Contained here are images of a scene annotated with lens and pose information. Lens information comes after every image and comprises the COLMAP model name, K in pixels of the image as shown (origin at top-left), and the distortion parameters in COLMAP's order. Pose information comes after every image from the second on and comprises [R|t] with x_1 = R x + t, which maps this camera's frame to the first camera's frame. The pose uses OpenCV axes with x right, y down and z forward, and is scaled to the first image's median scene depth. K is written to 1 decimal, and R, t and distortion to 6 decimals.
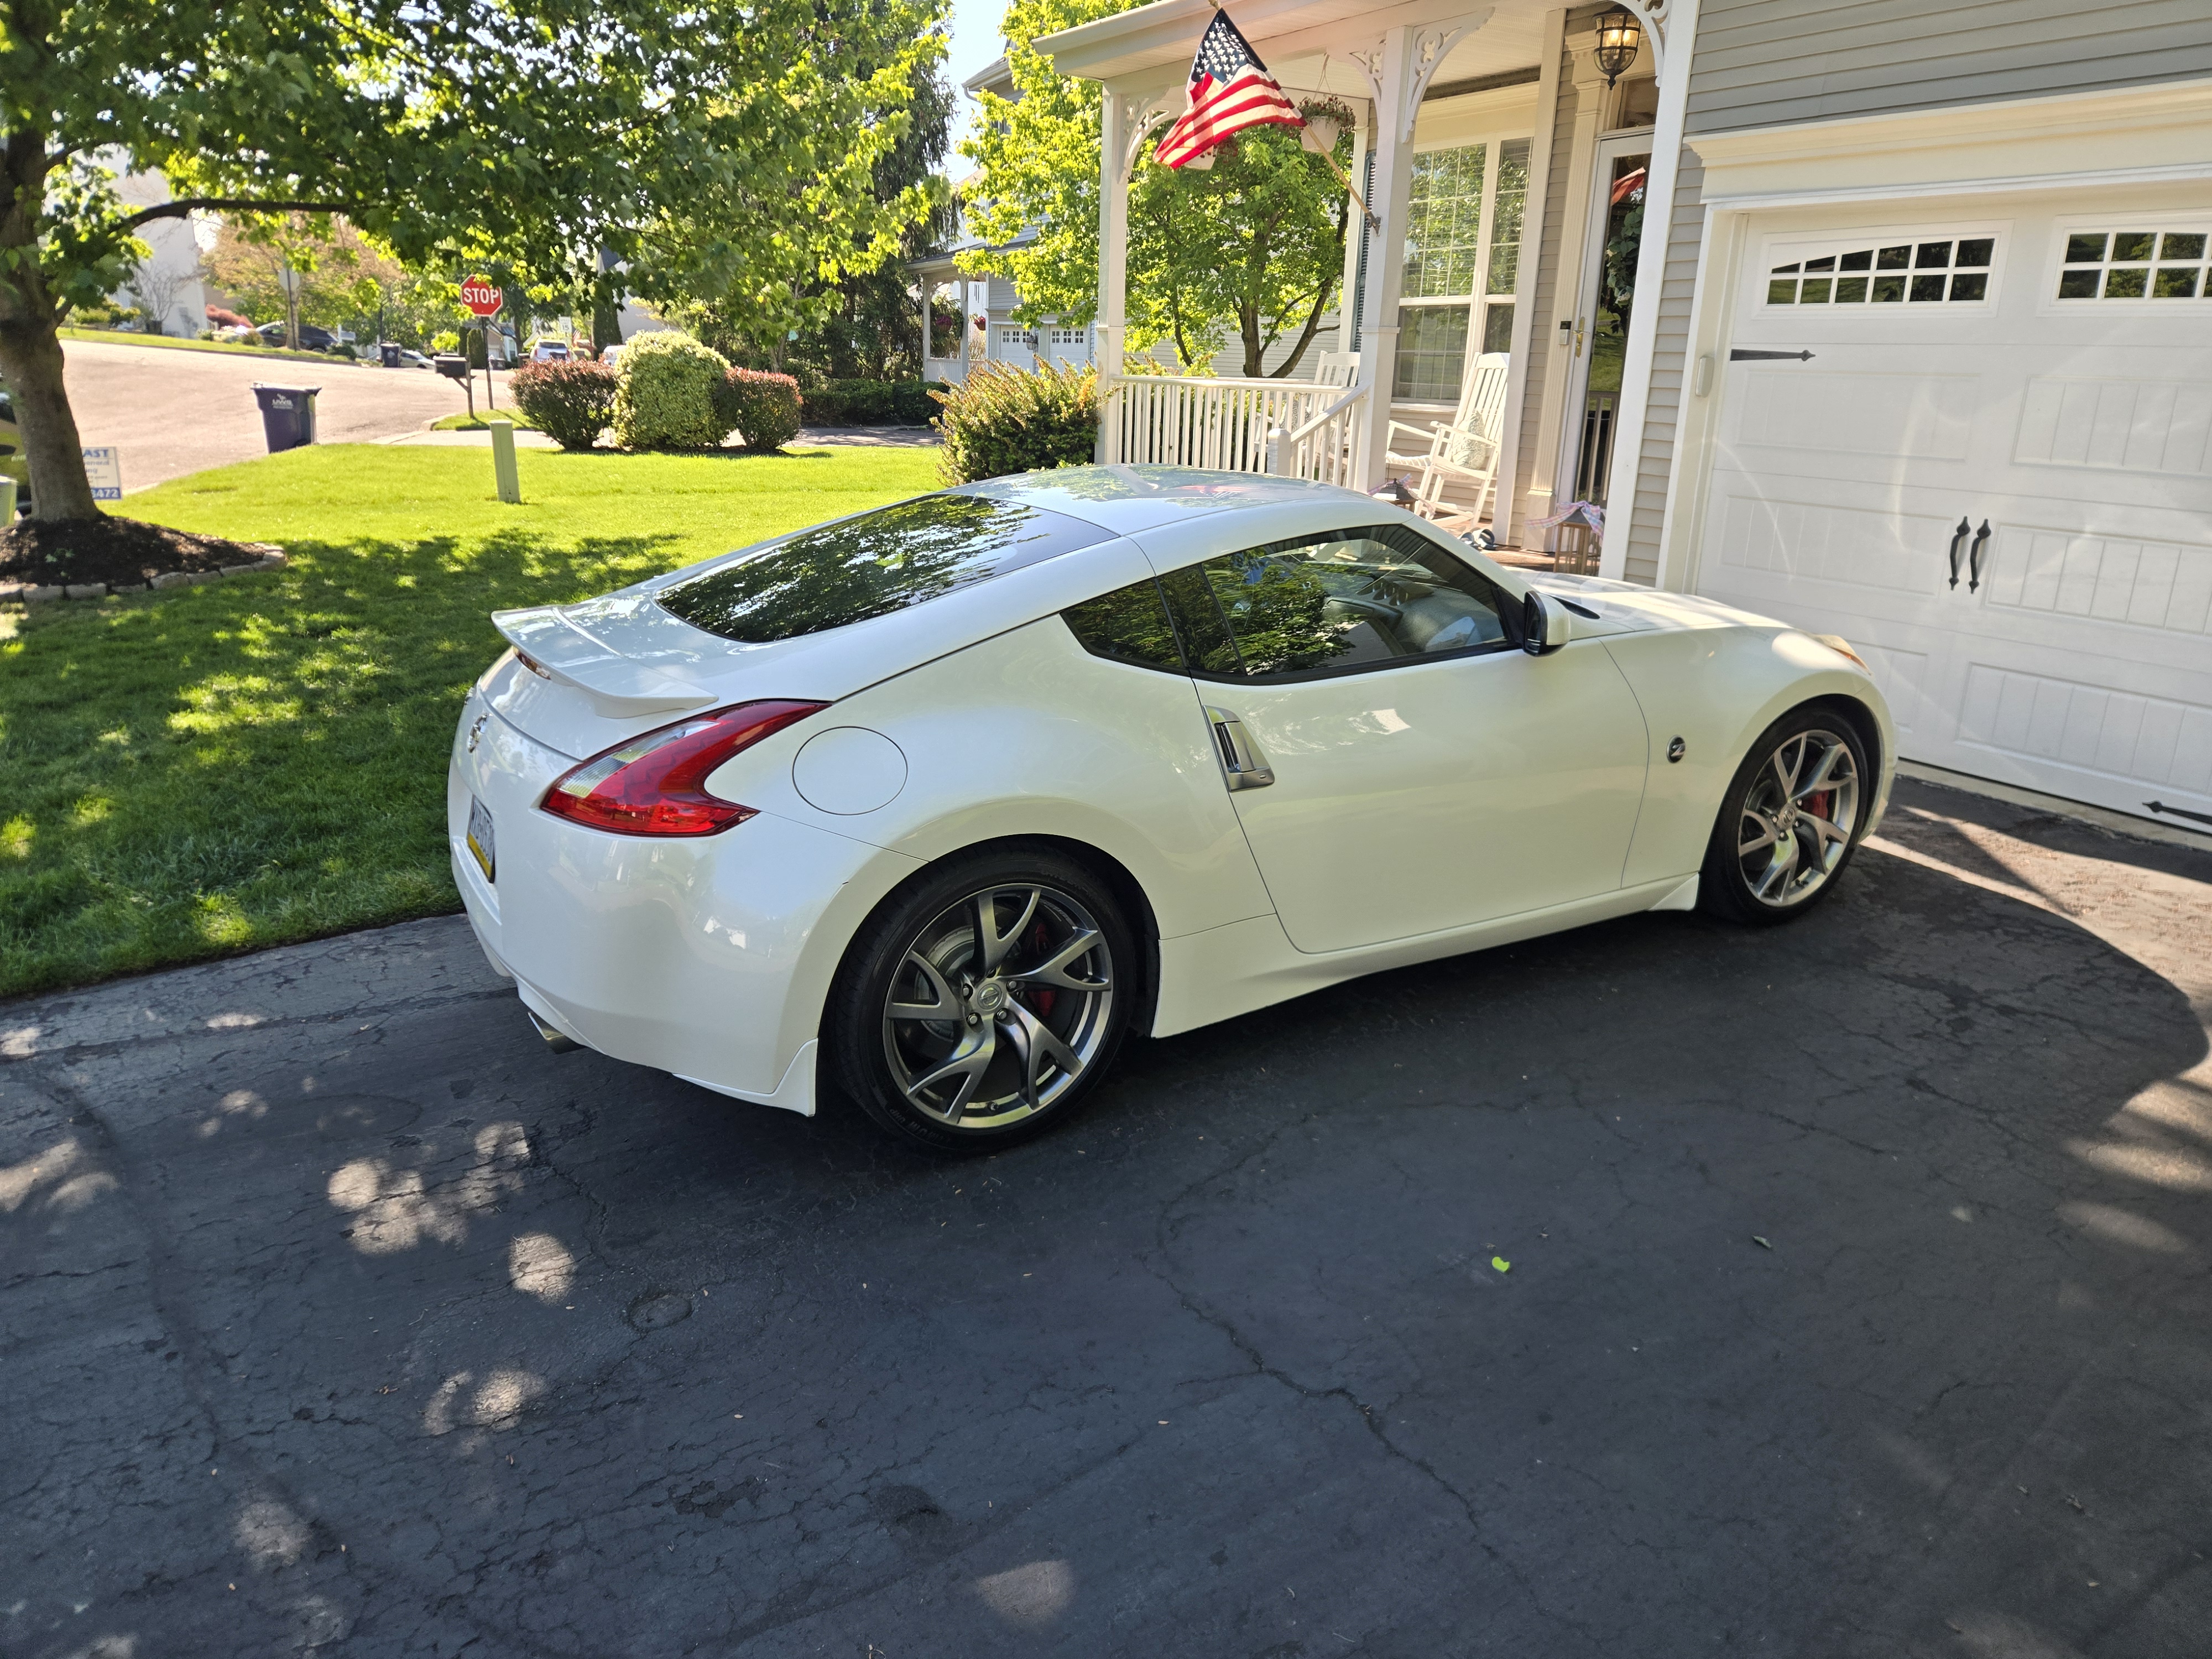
lens RADIAL K [[1484.0, 0, 1119.5], [0, 1484.0, 813.3], [0, 0, 1]] dist [0.086279, -0.079919]
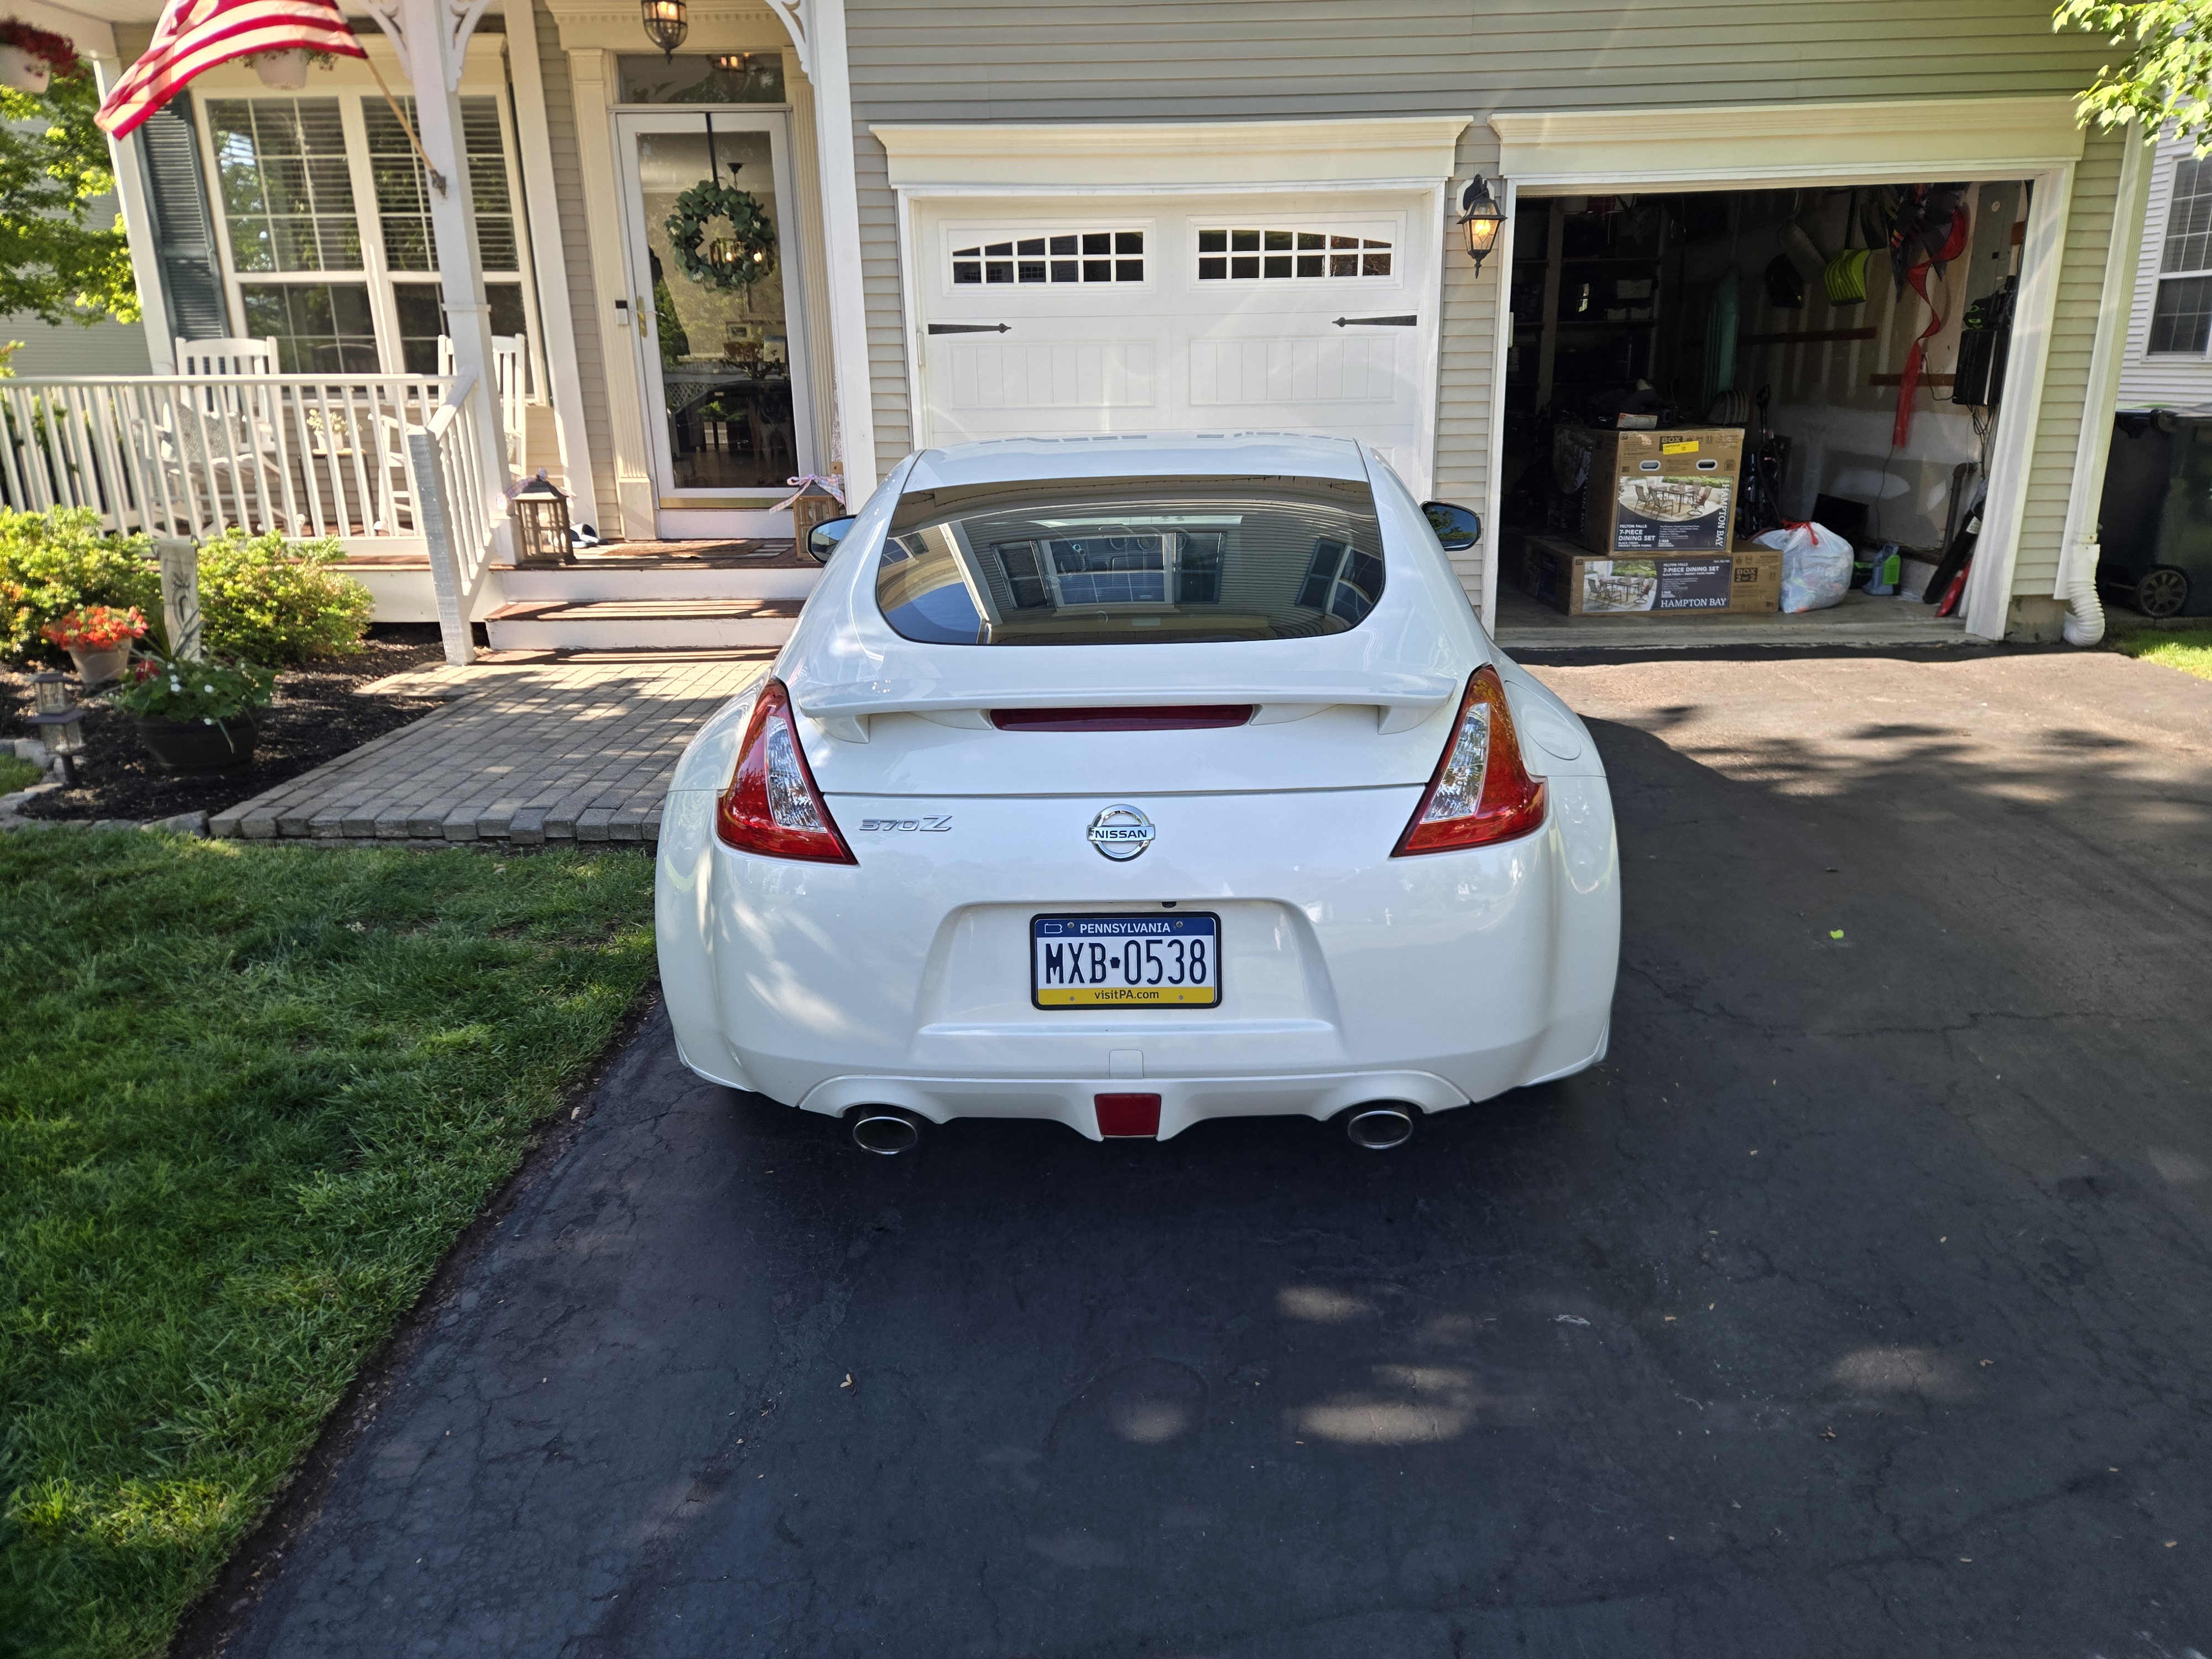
lens RADIAL K [[1484.0, 0, 1119.5], [0, 1484.0, 813.3], [0, 0, 1]] dist [0.086279, -0.079919]
pose [[0.546212, -0.279163, 0.789760, -0.329095], [0.274762, 0.950377, 0.145907, -0.057612], [-0.791302, 0.137300, 0.595811, 0.185151]]
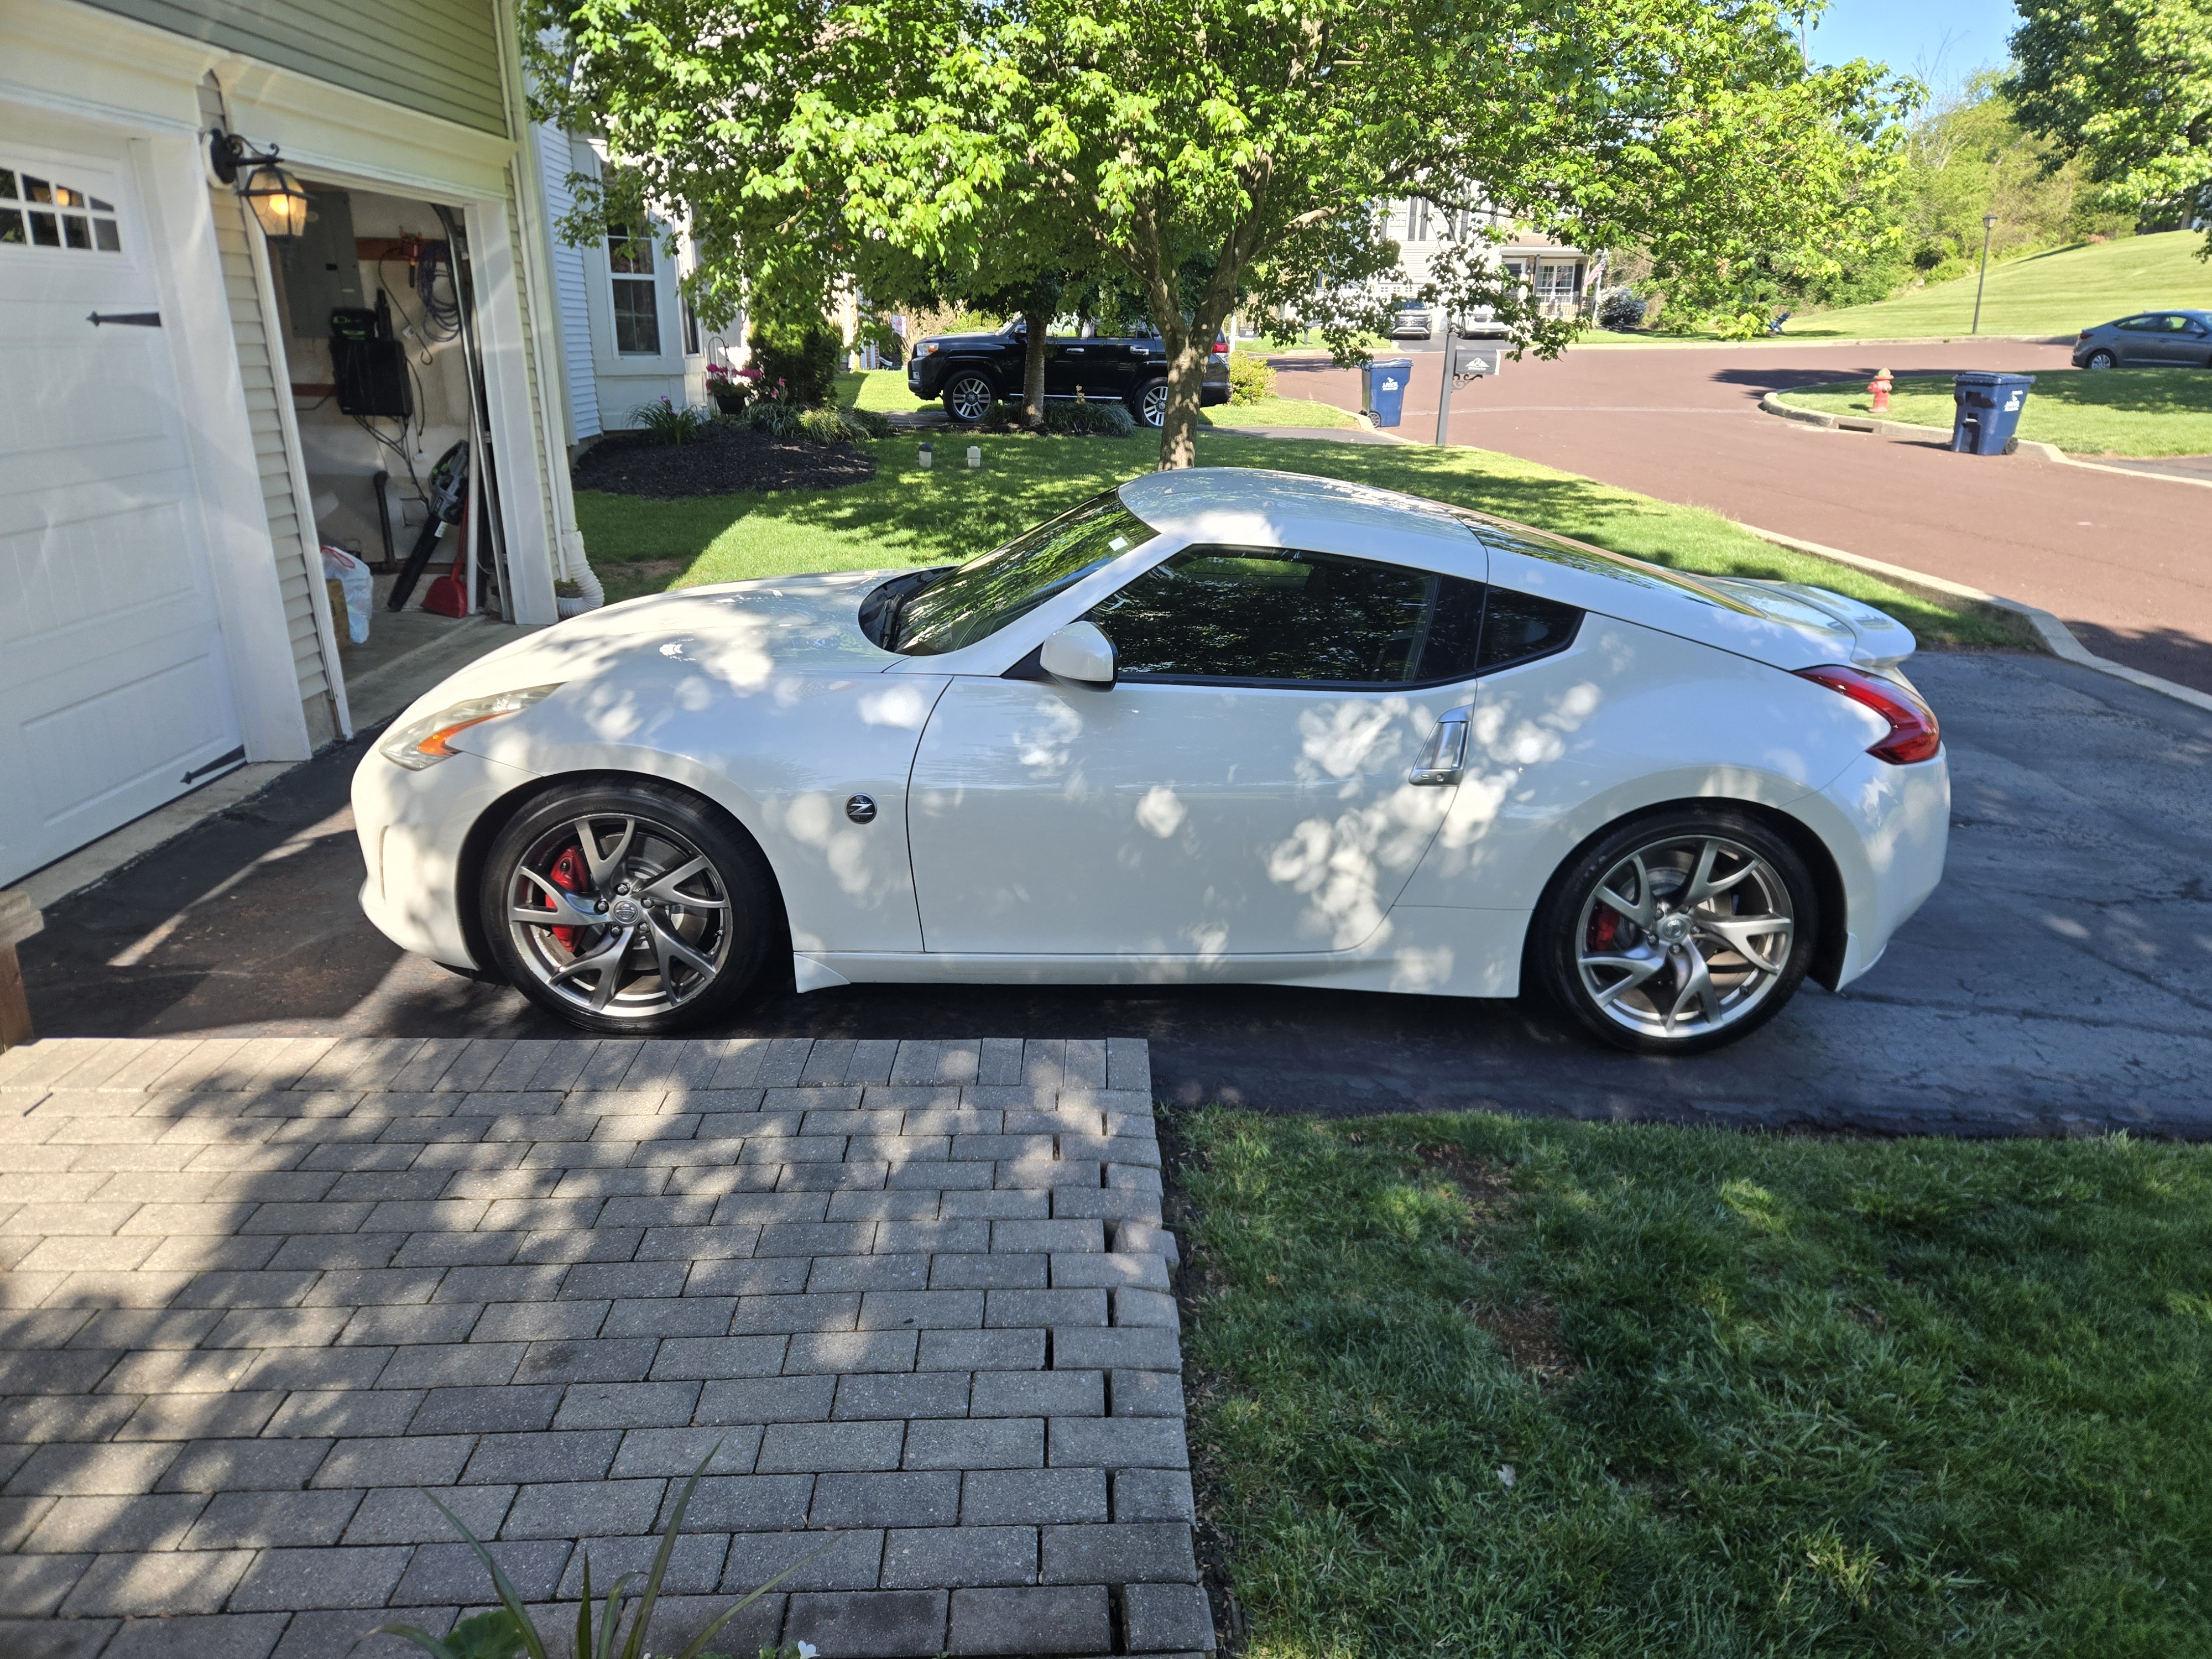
lens RADIAL K [[1476.0, 0, 1106.0], [0, 1476.0, 829.5], [0, 0, 1]] dist [0.082147, -0.064134]
pose [[-0.861506, -0.199846, 0.466765, -0.159513], [0.110745, 0.823195, 0.556853, -0.248995], [-0.495523, 0.531424, -0.687056, 0.763826]]
